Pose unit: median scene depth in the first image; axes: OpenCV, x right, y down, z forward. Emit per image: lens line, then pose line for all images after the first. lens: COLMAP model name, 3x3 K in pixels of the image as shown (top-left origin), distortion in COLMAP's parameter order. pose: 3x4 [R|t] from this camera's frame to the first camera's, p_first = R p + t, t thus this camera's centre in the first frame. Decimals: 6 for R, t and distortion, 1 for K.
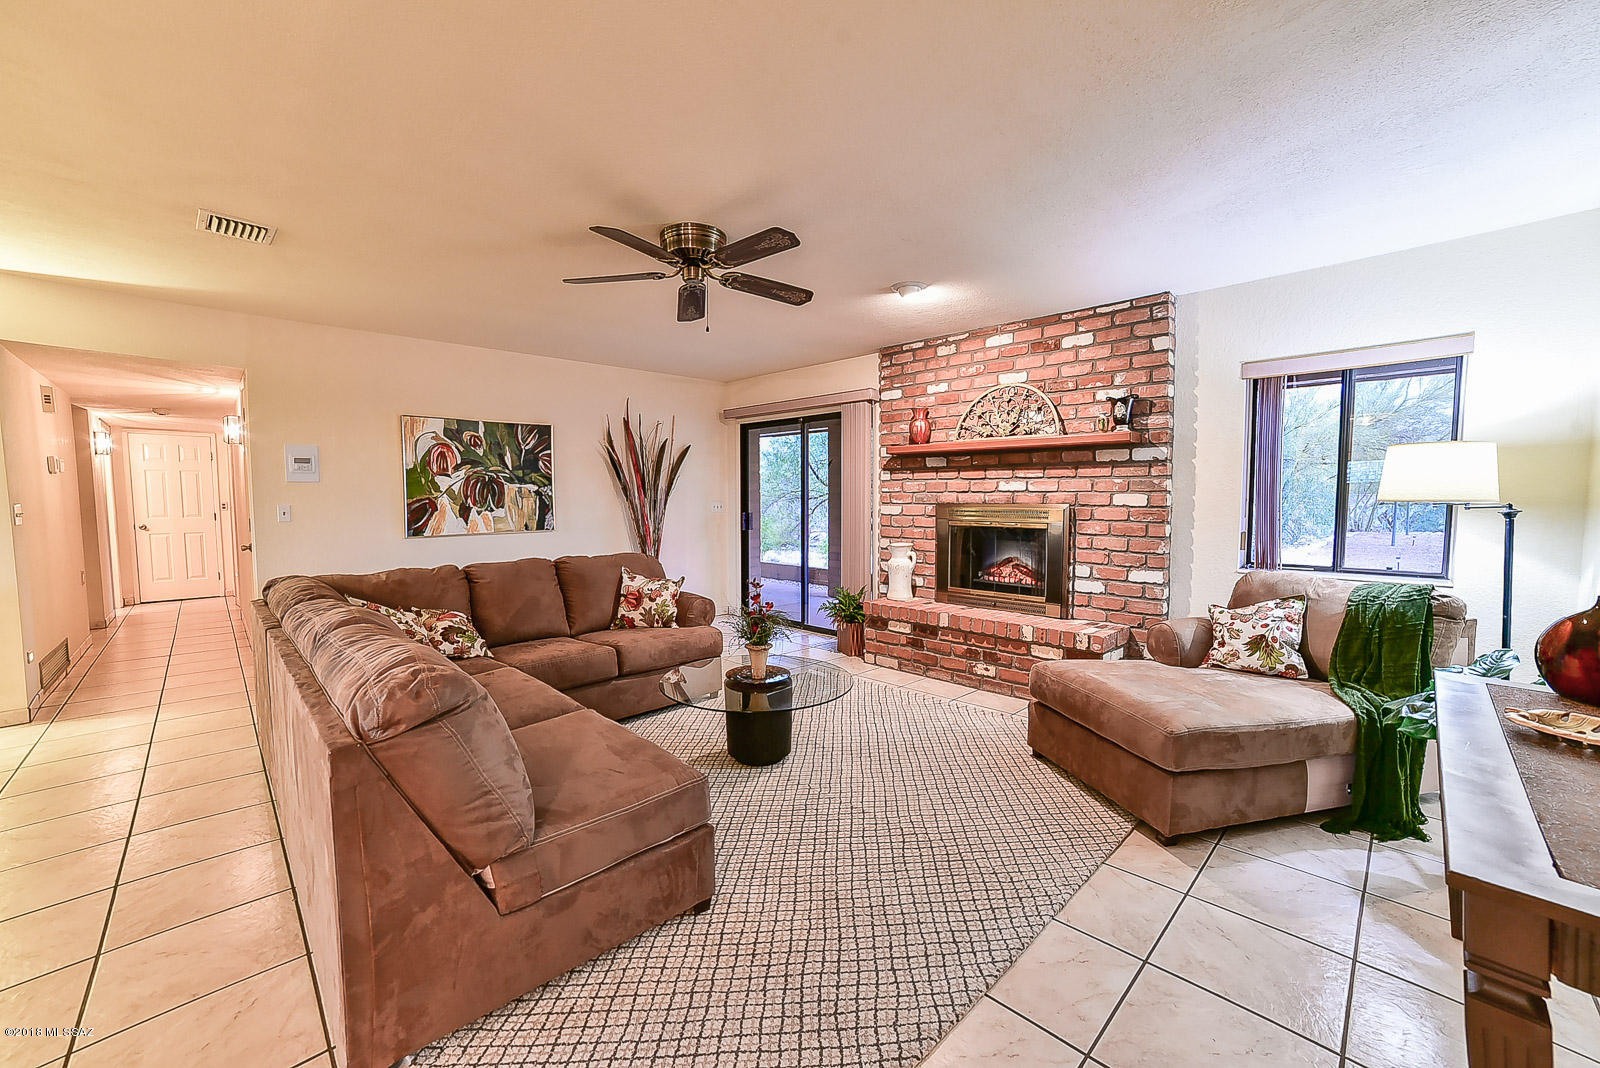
lens RADIAL K [[638.0, 0, 800.1], [0, 638.0, 540.0], [0, 0, 1]] dist [-0.092225, 0.039776]
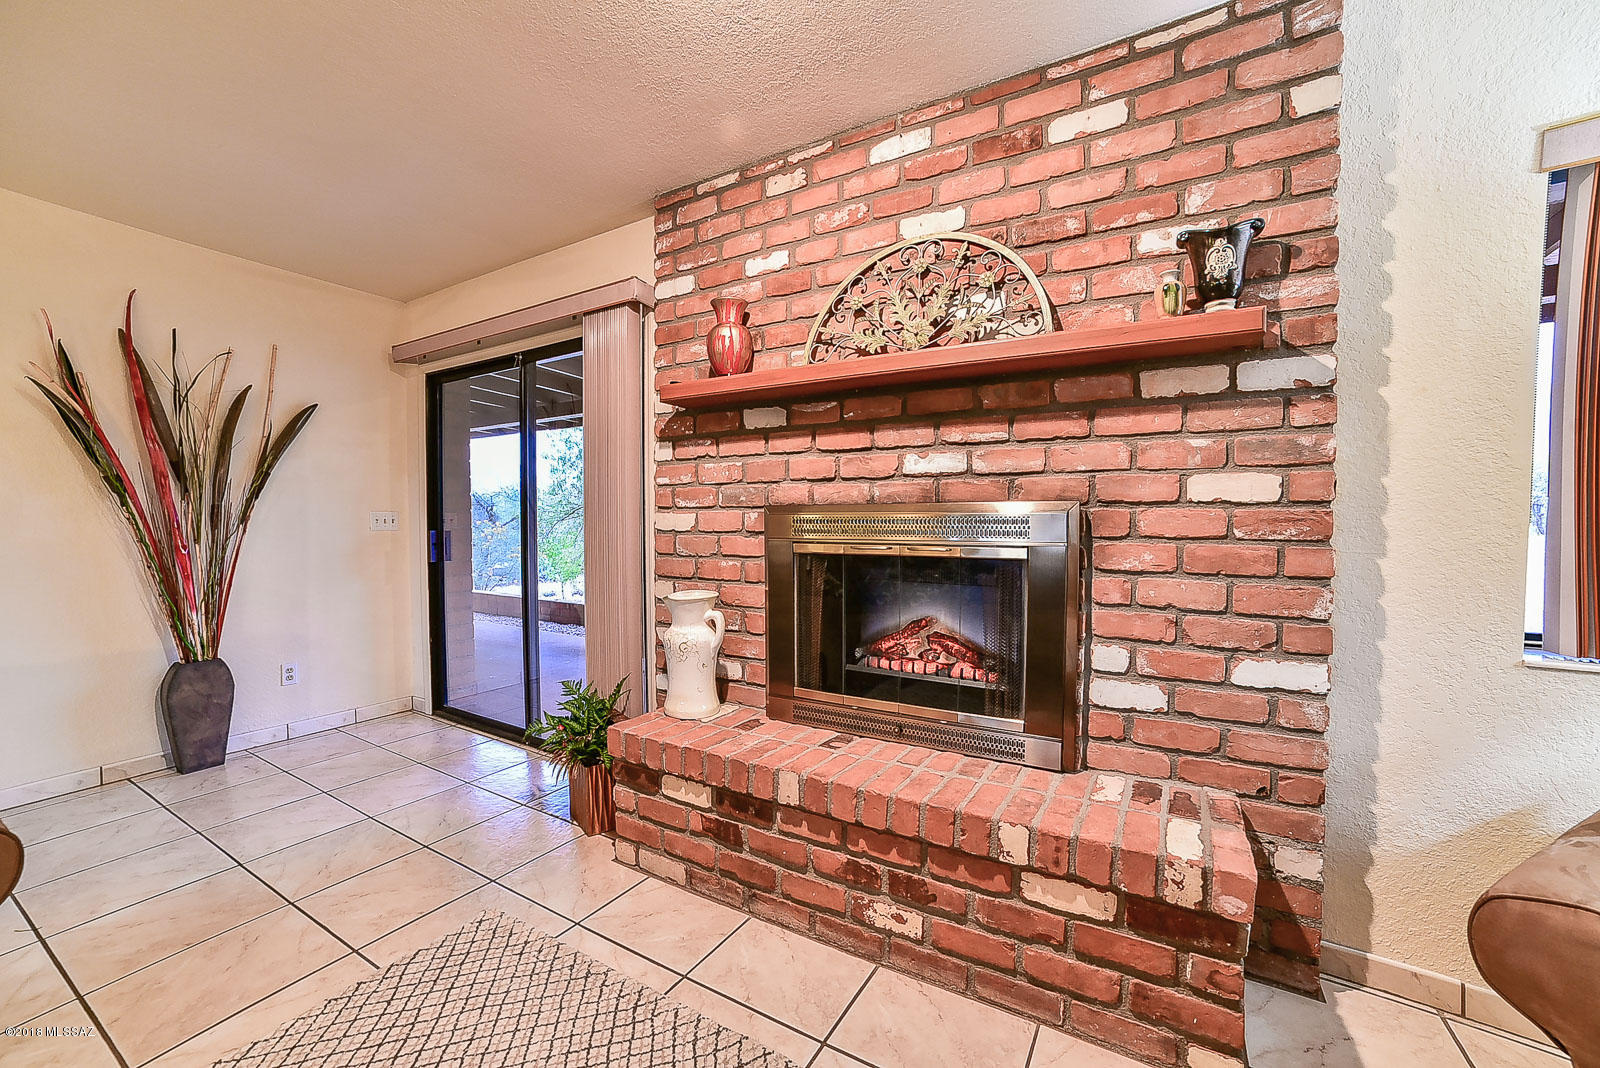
lens RADIAL K [[638.0, 0, 800.1], [0, 638.0, 540.0], [0, 0, 1]] dist [-0.092225, 0.039776]
pose [[0.966907, -0.008057, 0.255000, 0.121393], [0.016621, 0.999367, -0.031447, -0.017692], [-0.254586, 0.034645, 0.966429, 0.552884]]
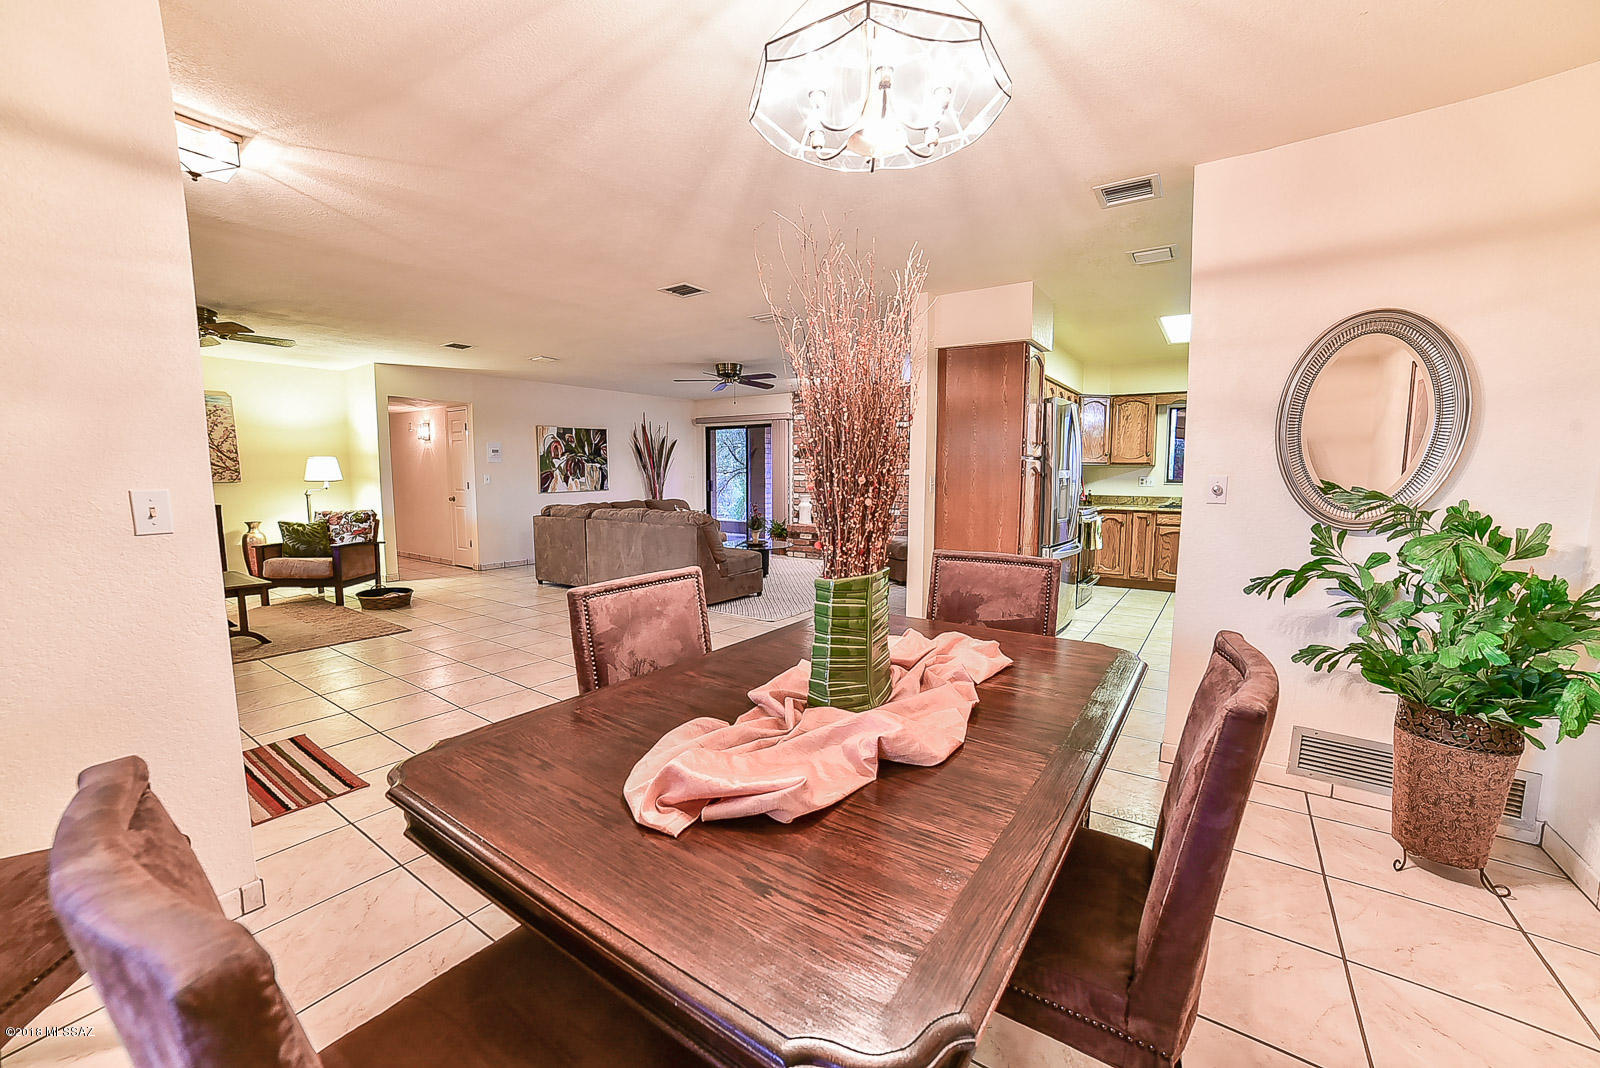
lens RADIAL K [[638.0, 0, 800.1], [0, 638.0, 540.0], [0, 0, 1]] dist [-0.092225, 0.039776]
pose [[0.983220, -0.016645, 0.181663, -0.220852], [0.009403, 0.999129, 0.040654, 0.065349], [-0.182181, -0.038263, 0.982520, -0.946675]]
